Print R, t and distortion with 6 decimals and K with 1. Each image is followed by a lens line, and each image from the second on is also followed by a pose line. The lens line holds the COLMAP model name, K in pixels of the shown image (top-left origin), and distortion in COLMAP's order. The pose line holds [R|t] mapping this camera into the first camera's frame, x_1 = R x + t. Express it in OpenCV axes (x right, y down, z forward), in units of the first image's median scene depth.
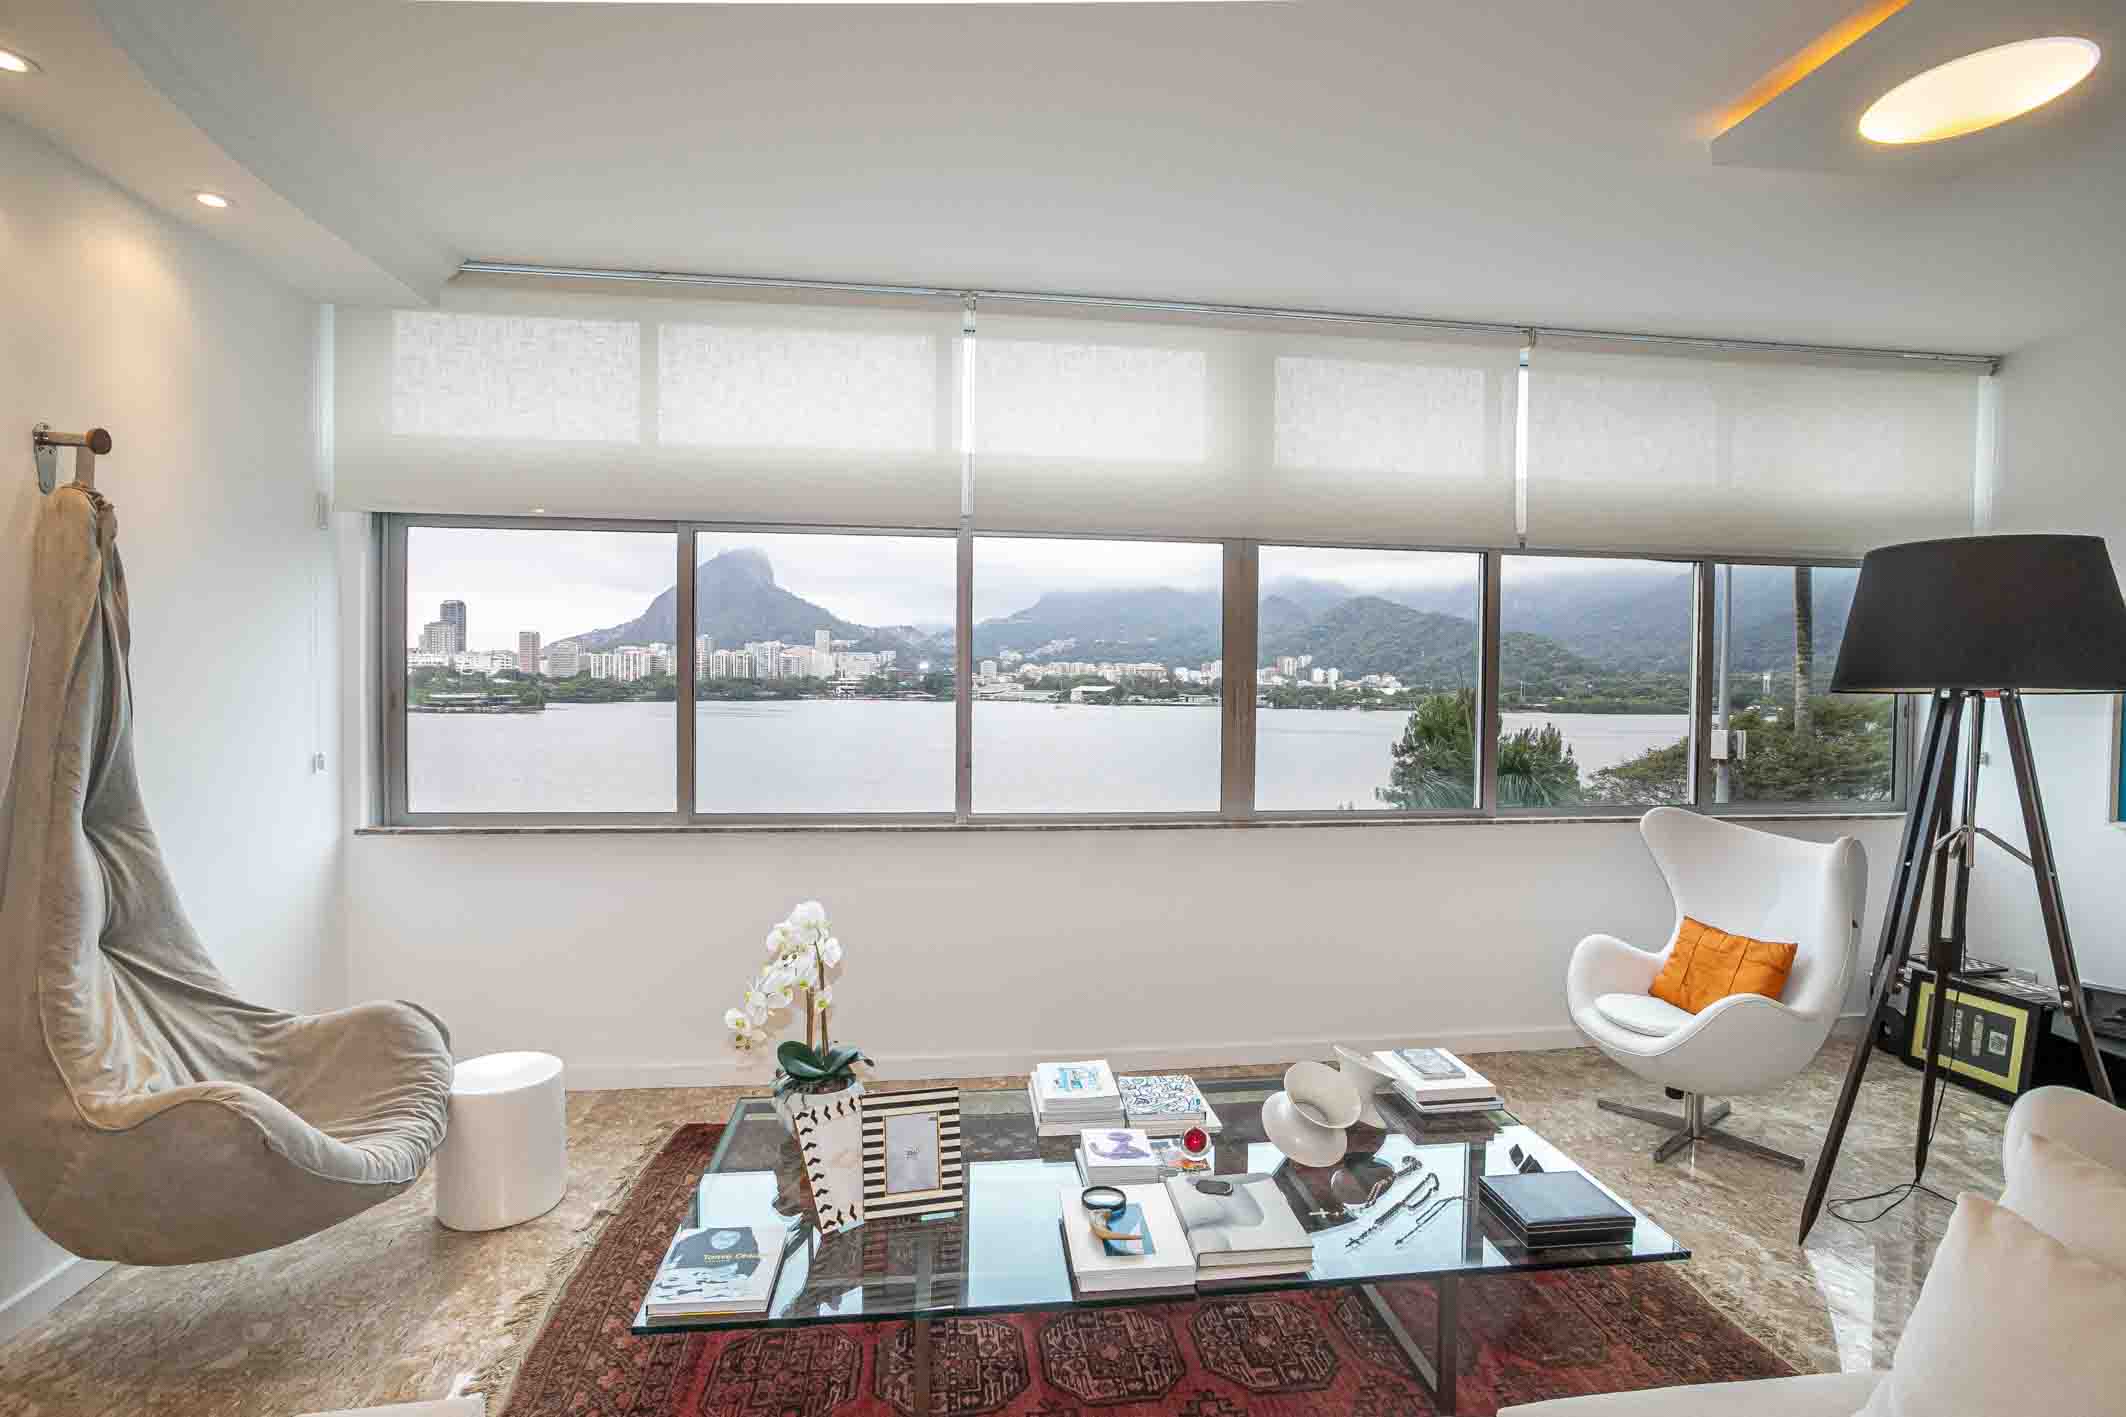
lens RADIAL K [[1078.3, 0, 1037.2], [0, 1078.3, 700.9], [0, 0, 1]] dist [-0.068134, 0.072539]
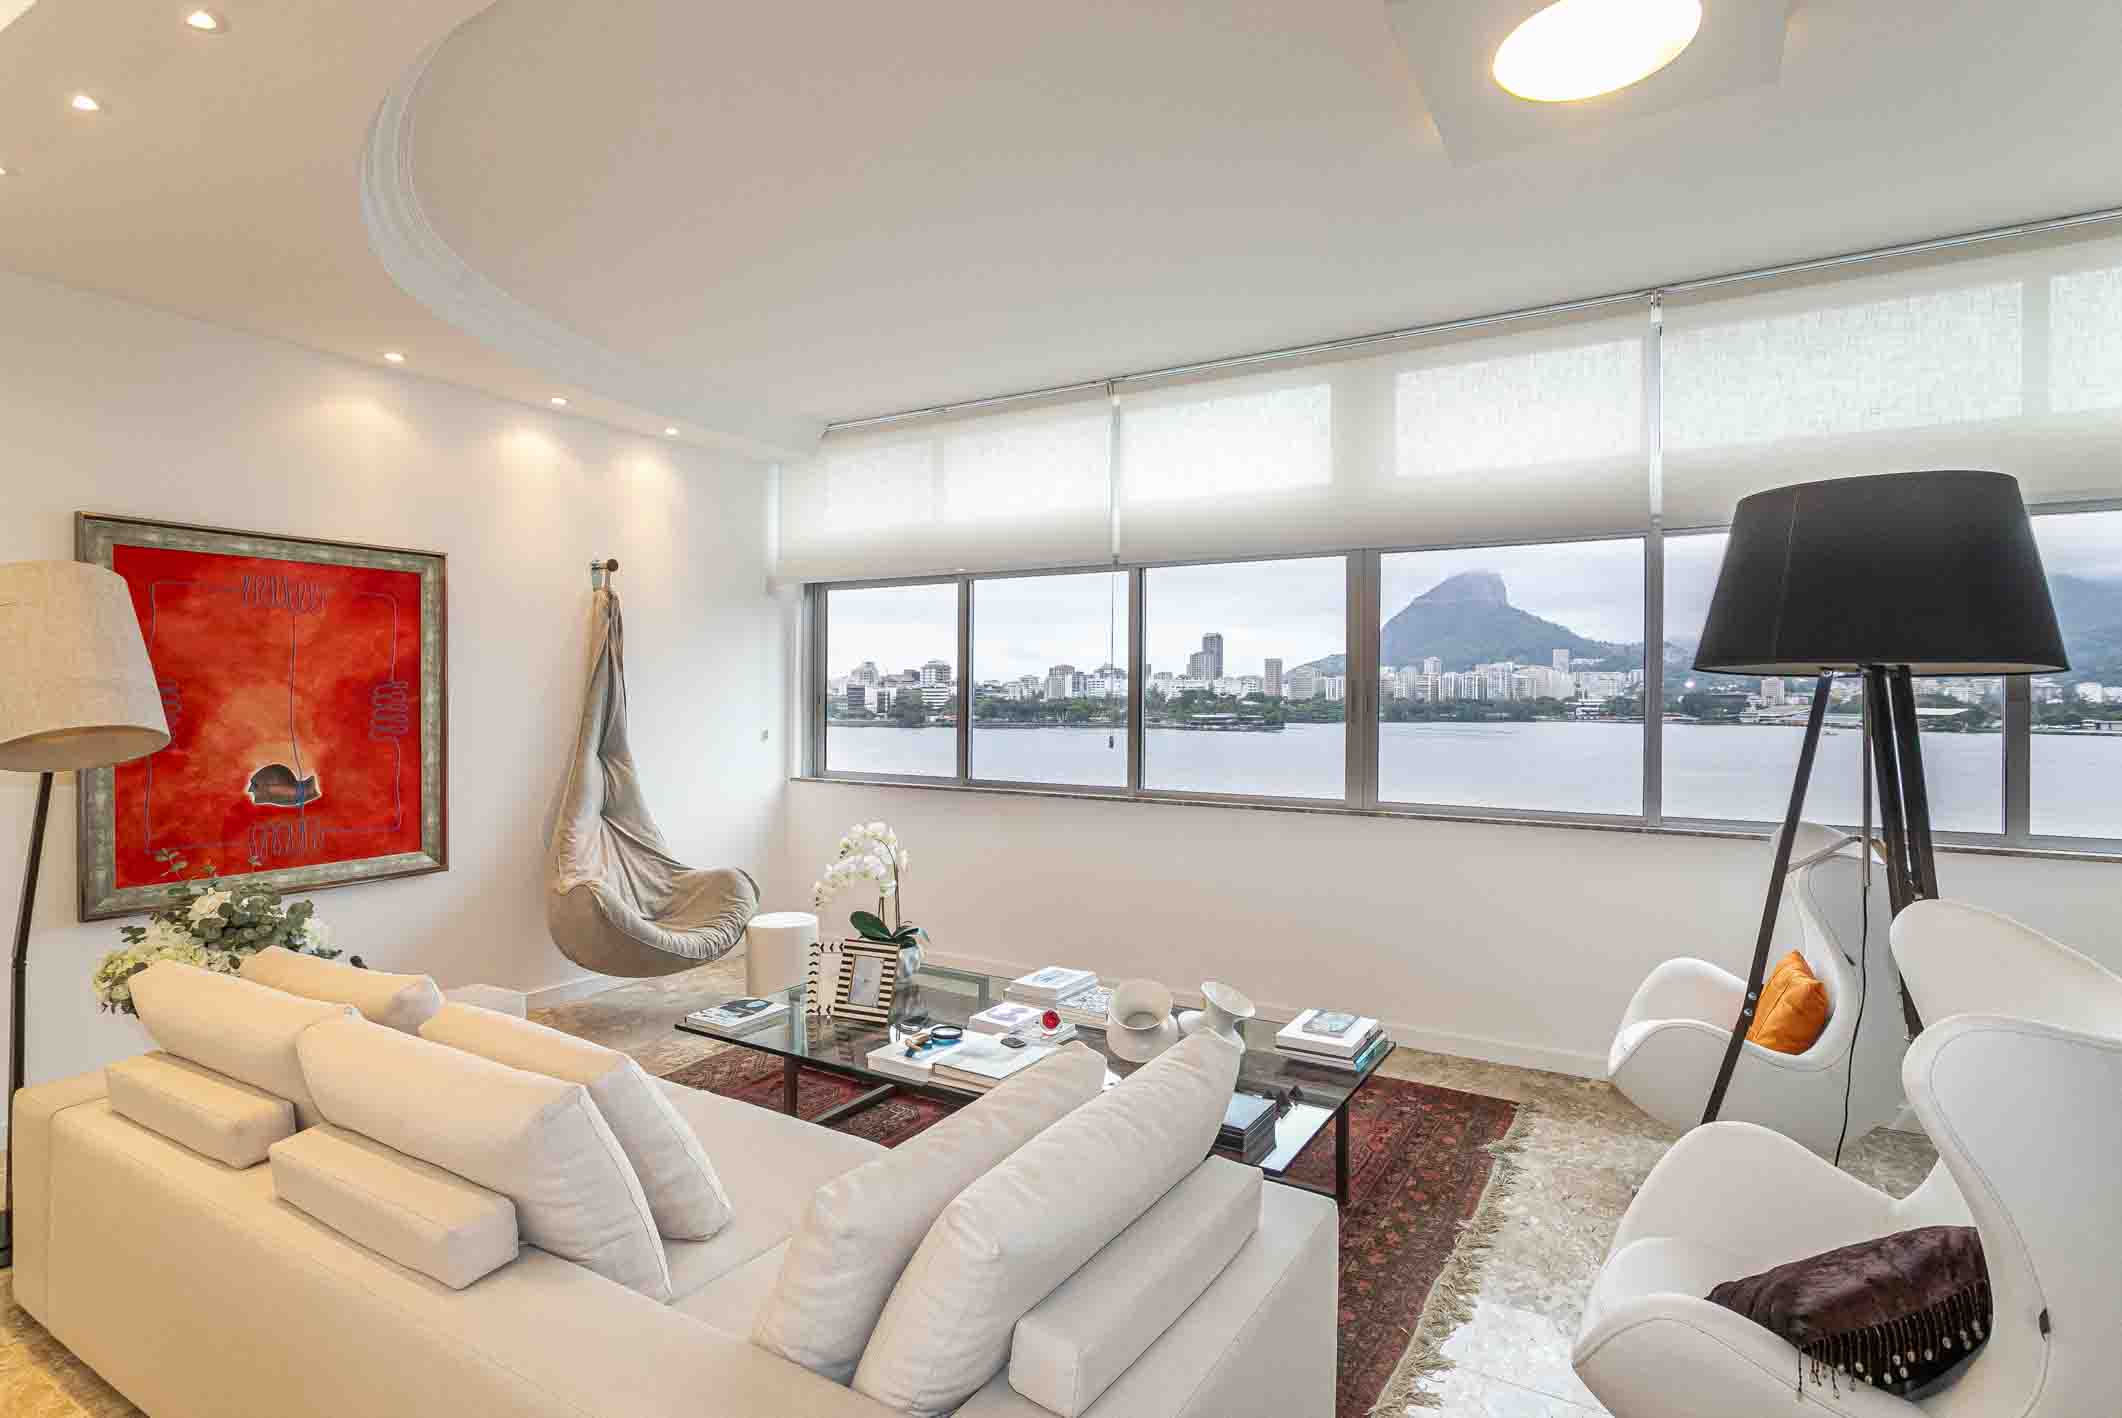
lens RADIAL K [[1043.3, 0, 1056.4], [0, 1043.3, 703.2], [0, 0, 1]] dist [0.011145, 0.000260]
pose [[0.787888, -0.001379, -0.615817, 0.705879], [-0.010127, 0.999833, -0.015195, 0.027569], [0.615735, 0.018208, 0.787743, -0.020889]]
